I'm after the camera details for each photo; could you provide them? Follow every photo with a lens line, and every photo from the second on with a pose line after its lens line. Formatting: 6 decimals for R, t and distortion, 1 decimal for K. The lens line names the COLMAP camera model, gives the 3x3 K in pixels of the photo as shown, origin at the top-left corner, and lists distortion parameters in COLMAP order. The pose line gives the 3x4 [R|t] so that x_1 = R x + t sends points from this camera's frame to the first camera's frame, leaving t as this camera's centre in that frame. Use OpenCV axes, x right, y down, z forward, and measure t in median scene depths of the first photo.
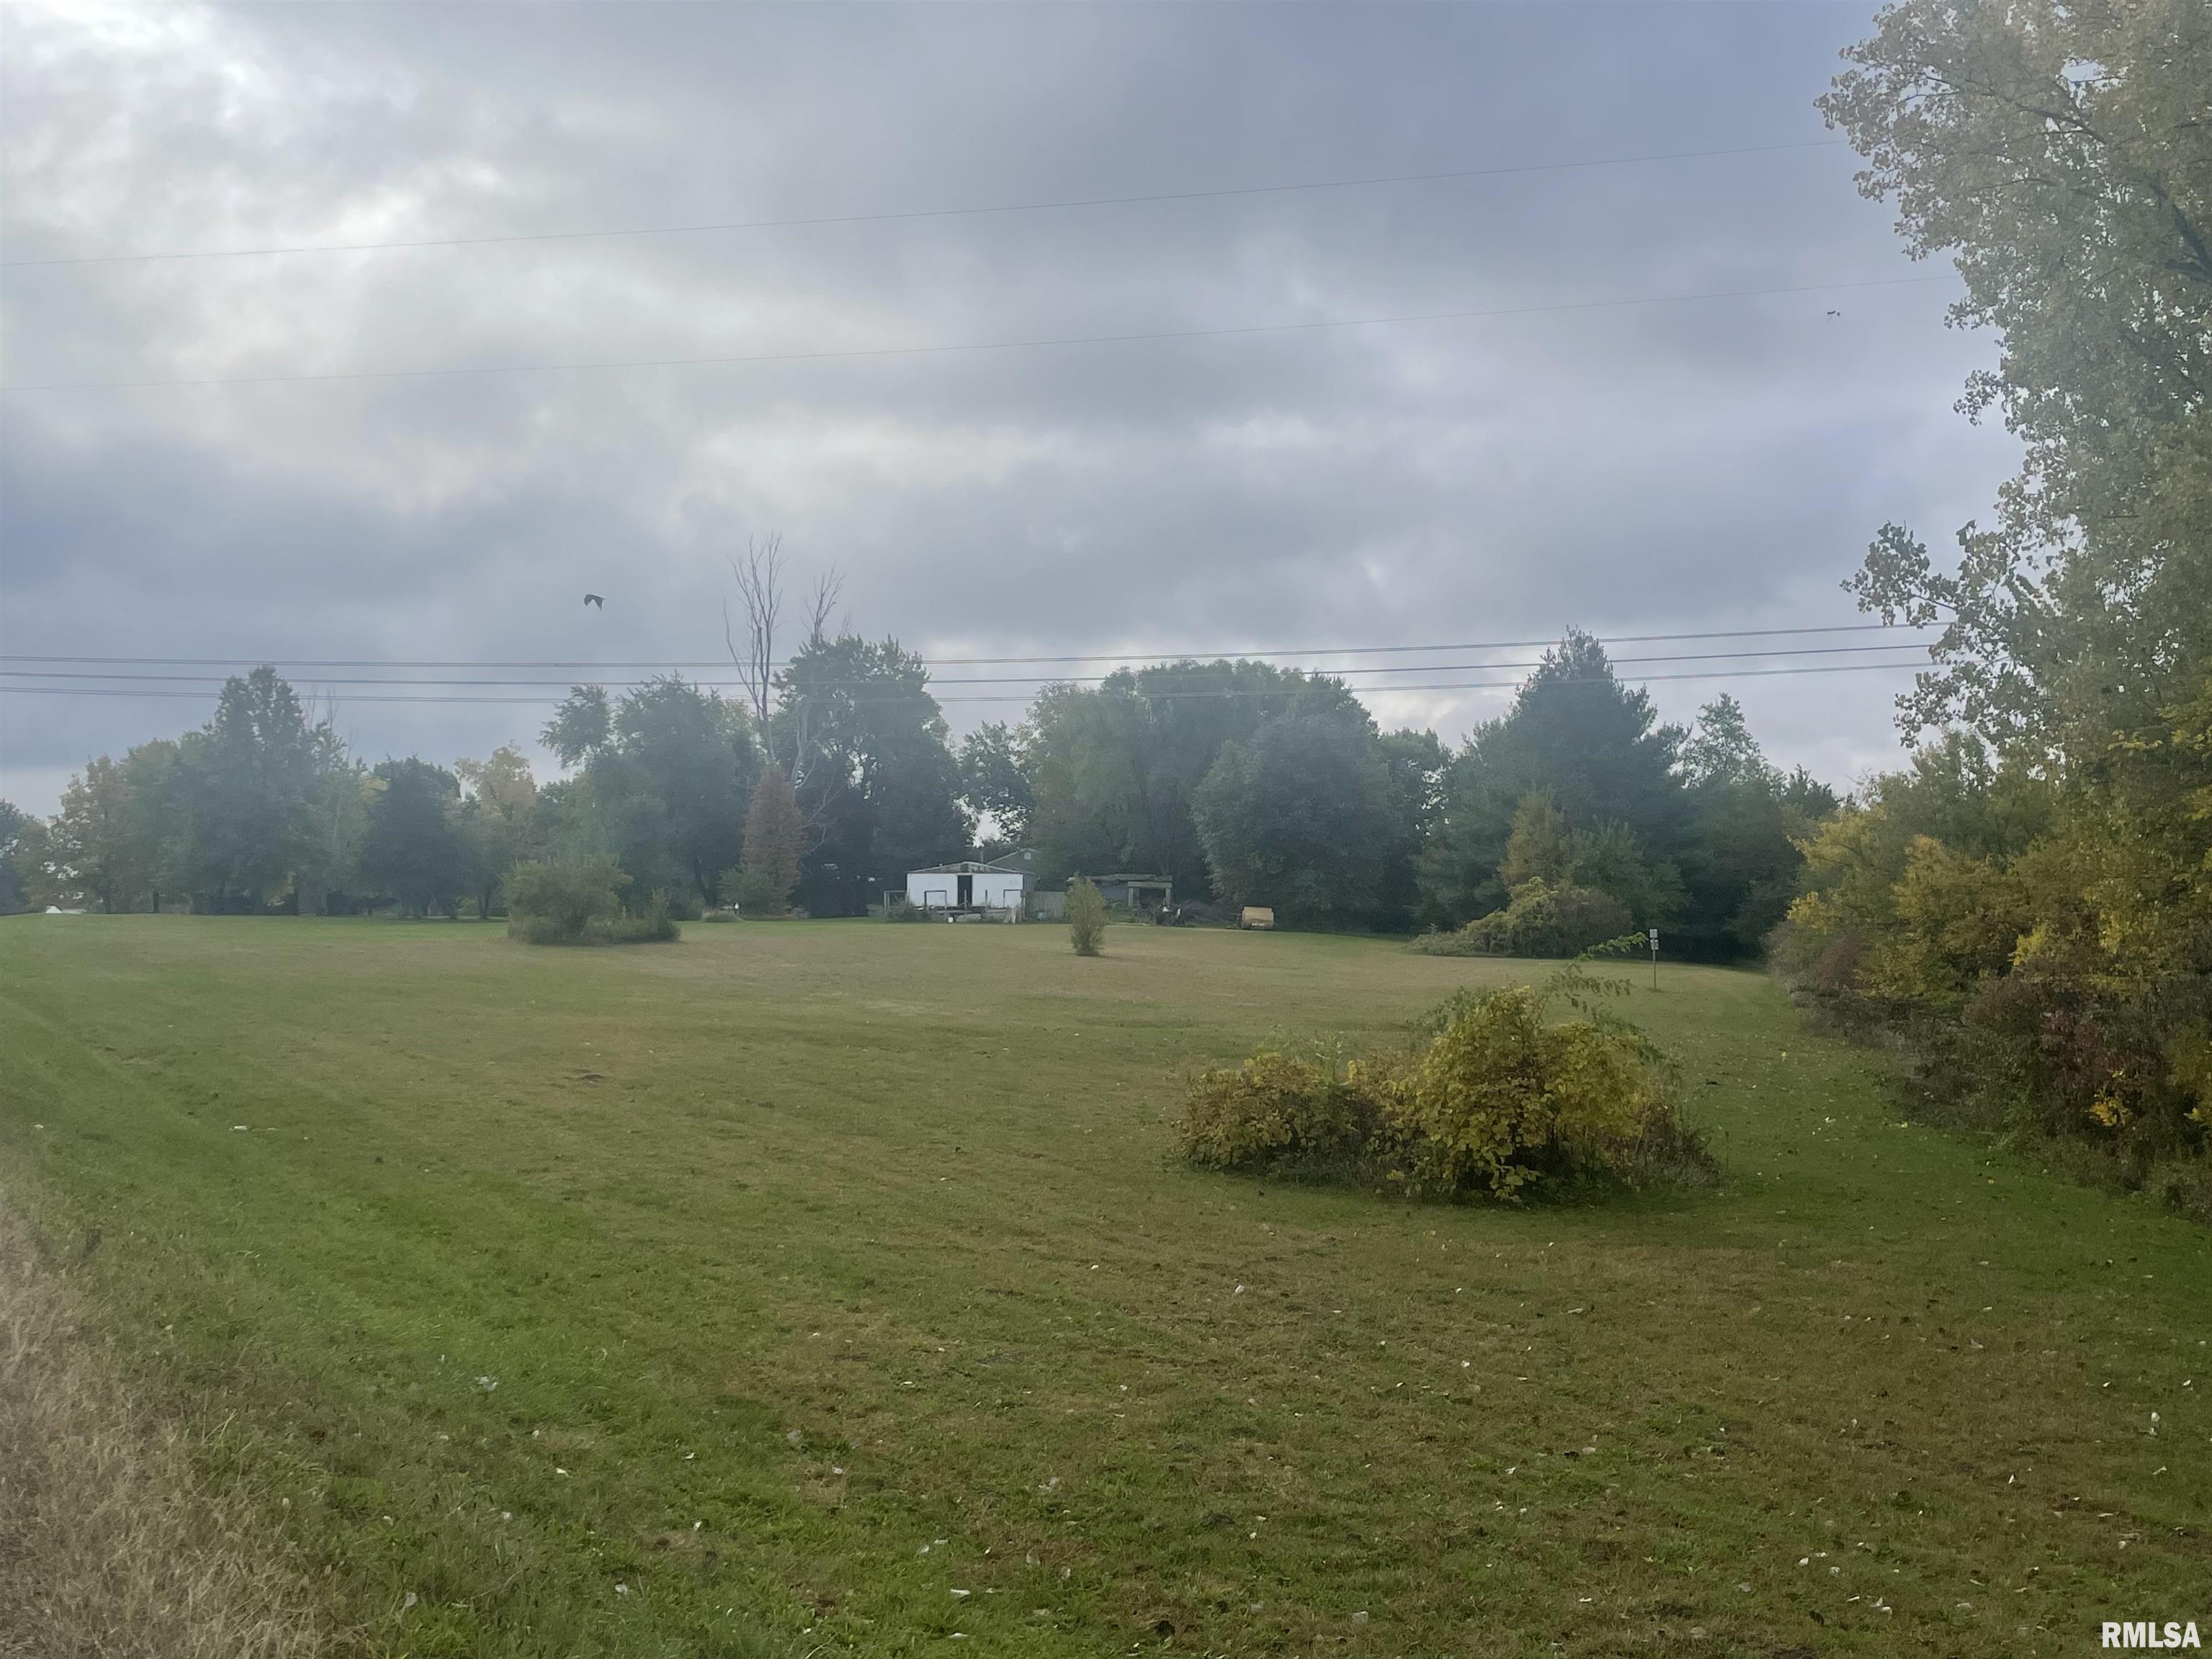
lens RADIAL K [[2258.7, 0, 1106.0], [0, 2258.7, 829.5], [0, 0, 1]] dist [0.049169, -0.004375]
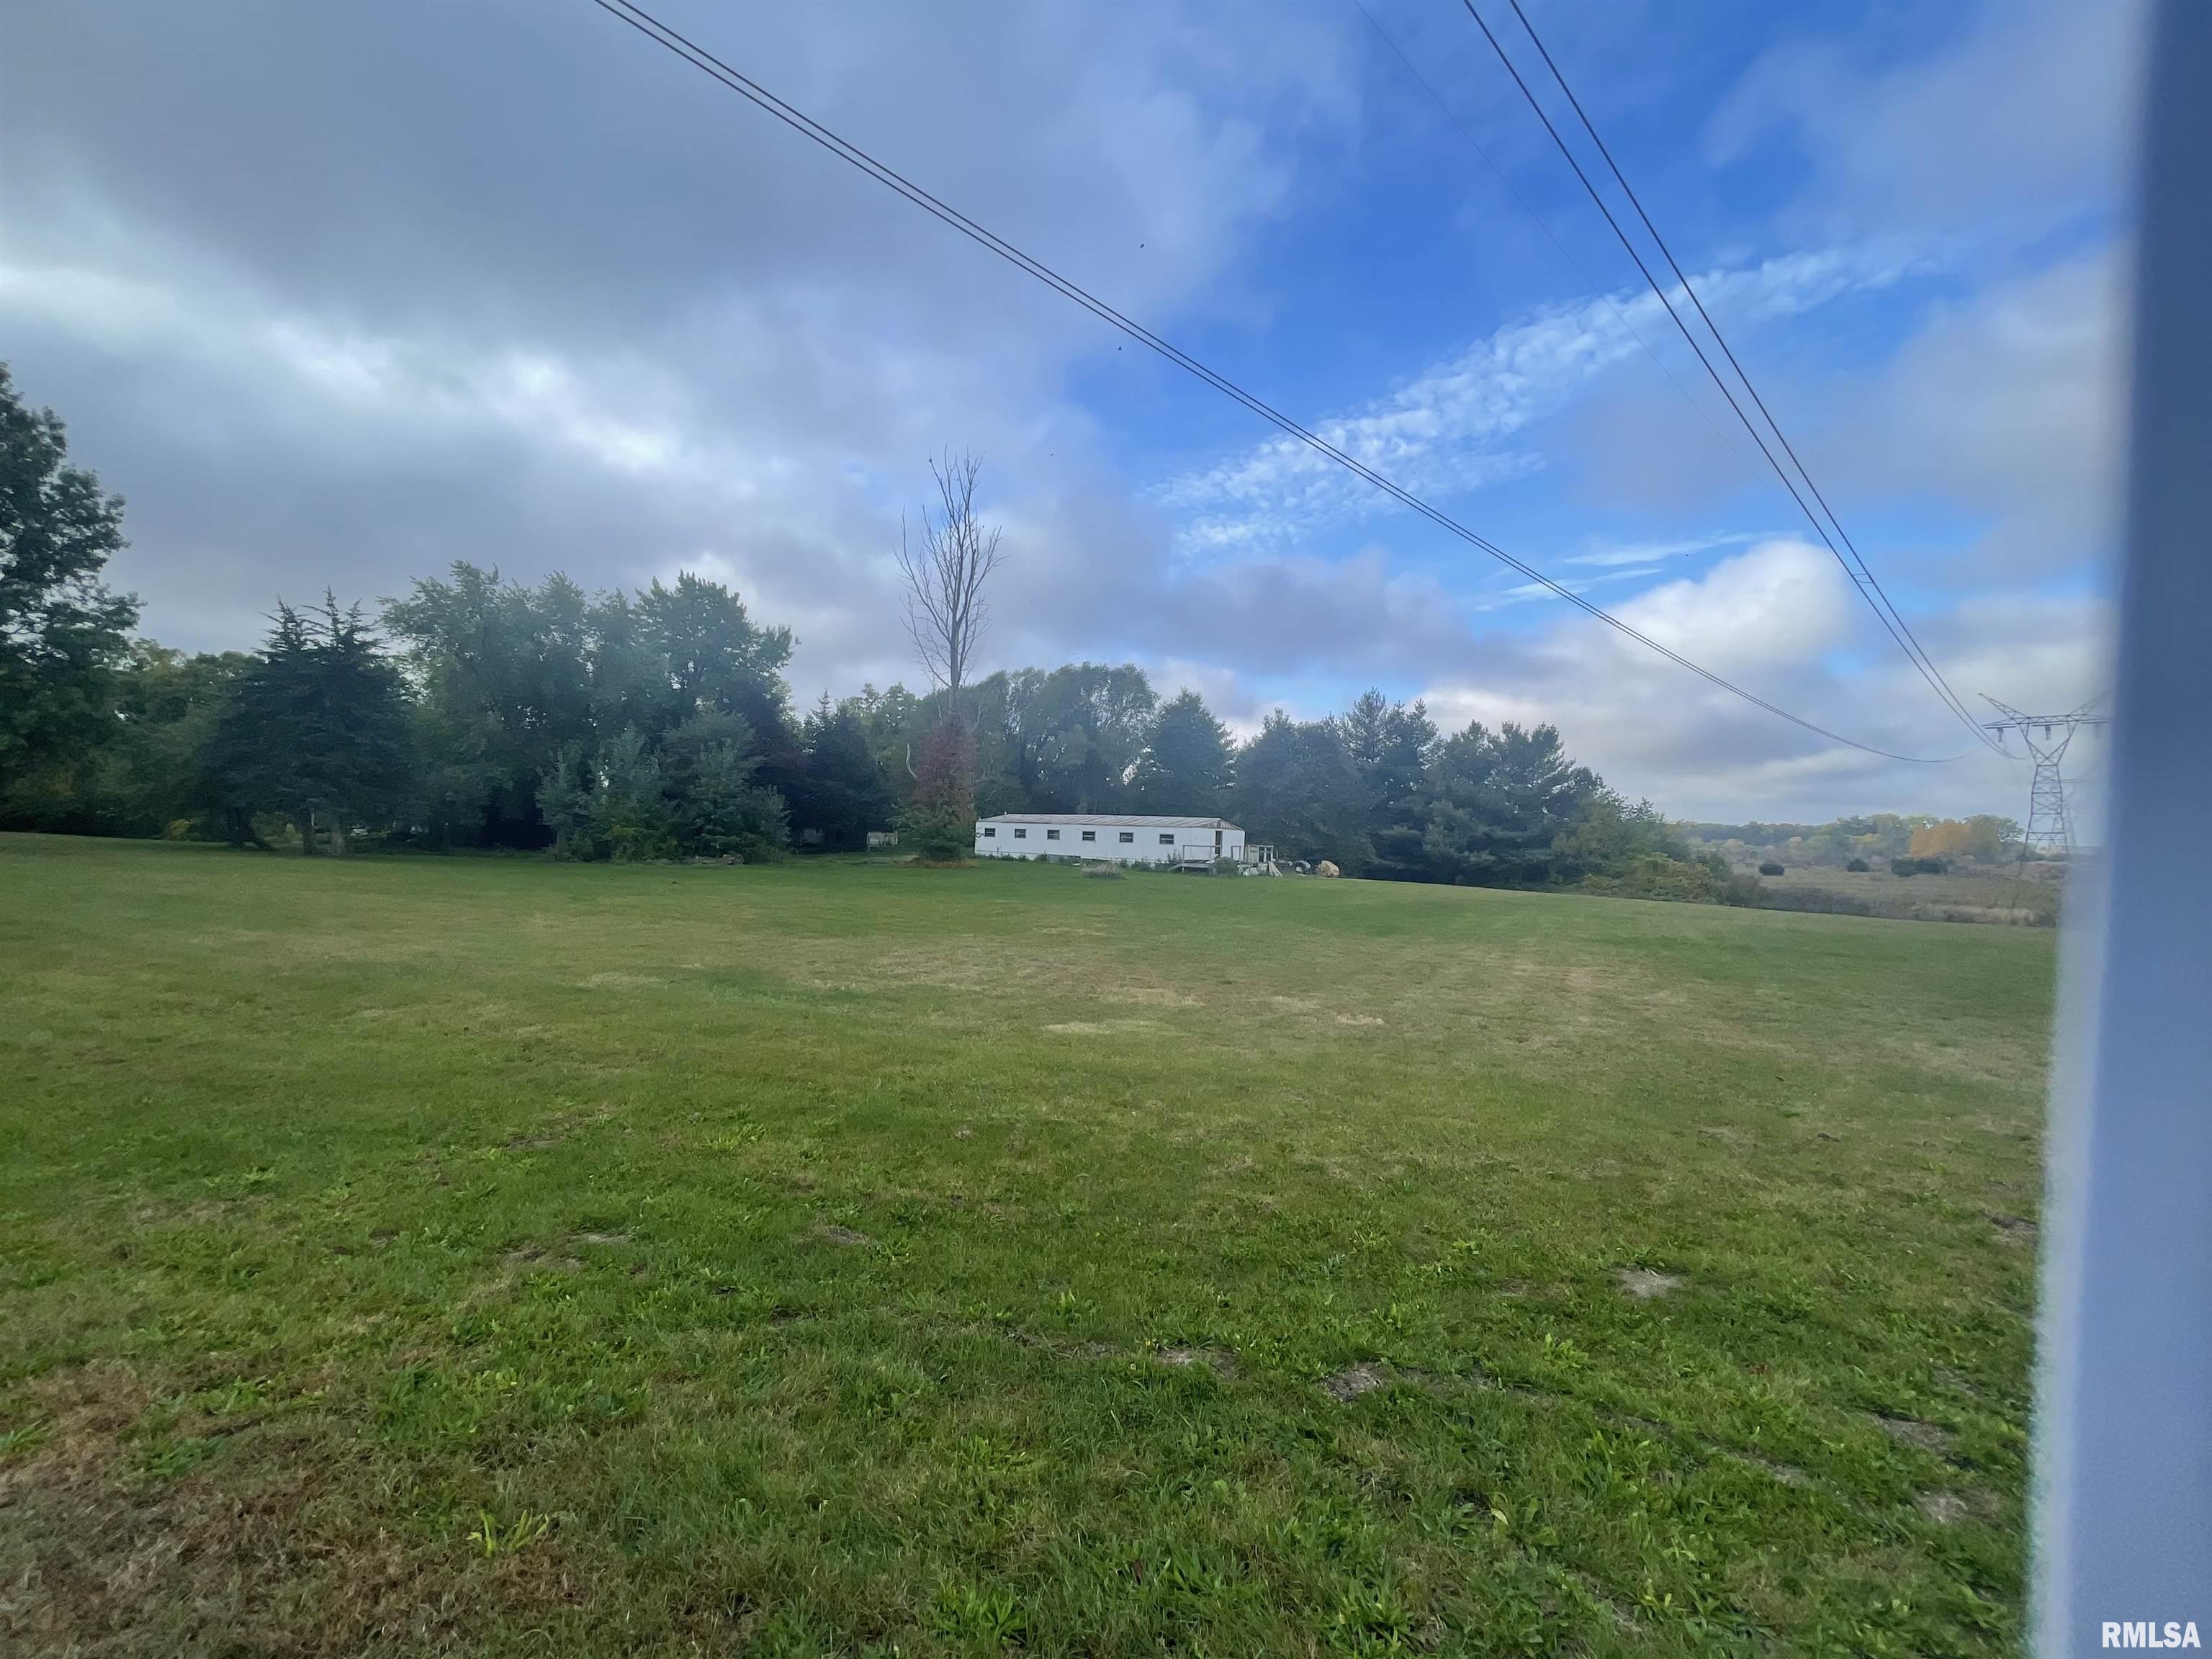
lens RADIAL K [[874.7, 0, 1106.0], [0, 874.7, 829.5], [0, 0, 1]] dist [-0.000048, -0.000034]
pose [[0.615655, 0.031962, 0.787367, -0.358652], [-0.057971, 0.998307, 0.004804, 0.017793], [-0.785881, -0.048602, 0.616465, 0.675625]]
